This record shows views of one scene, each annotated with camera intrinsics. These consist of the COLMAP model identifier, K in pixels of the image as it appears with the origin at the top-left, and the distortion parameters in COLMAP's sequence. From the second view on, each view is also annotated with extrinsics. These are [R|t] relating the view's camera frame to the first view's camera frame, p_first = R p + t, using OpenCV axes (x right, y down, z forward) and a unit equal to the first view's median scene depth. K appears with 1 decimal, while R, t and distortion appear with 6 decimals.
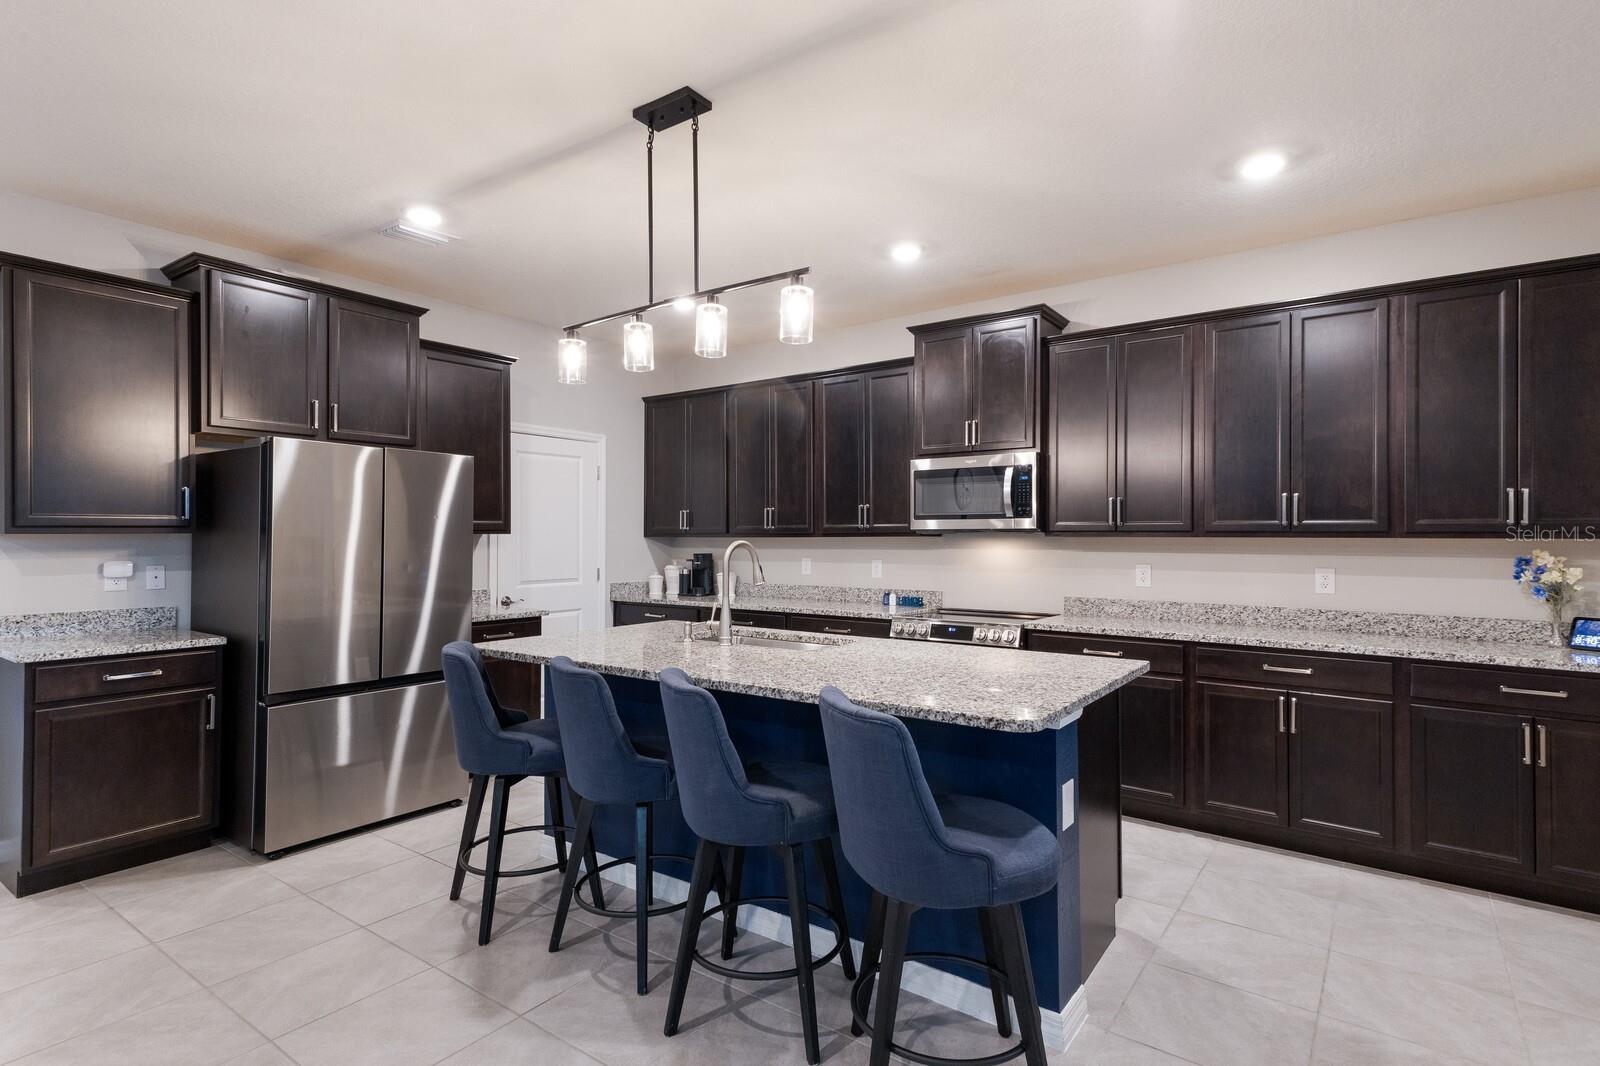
lens RADIAL K [[813.7, 0, 800.8], [0, 813.7, 537.7], [0, 0, 1]] dist [0.032236, 0.000203]
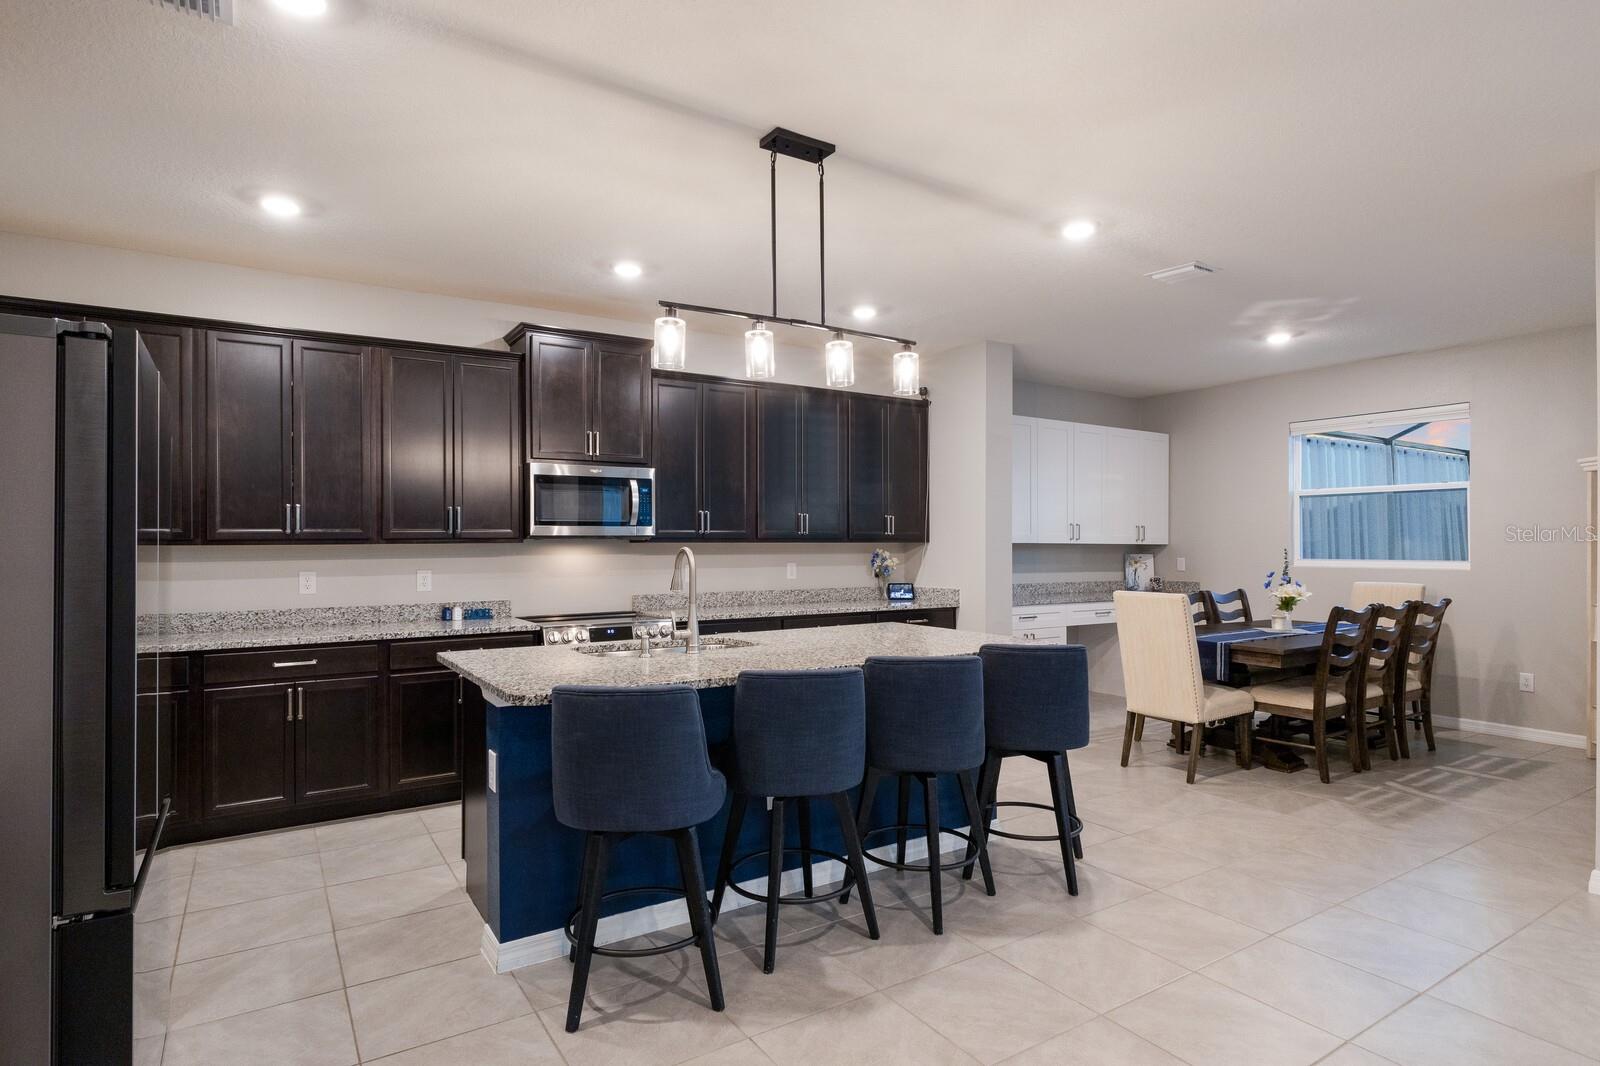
lens RADIAL K [[855.8, 0, 800.5], [0, 855.8, 539.0], [0, 0, 1]] dist [0.024941, 0.000569]
pose [[0.357769, 0.002782, 0.933806, -0.798041], [0.005244, 0.999974, -0.004989, 0.000835], [-0.933795, 0.006682, 0.357745, 0.390429]]
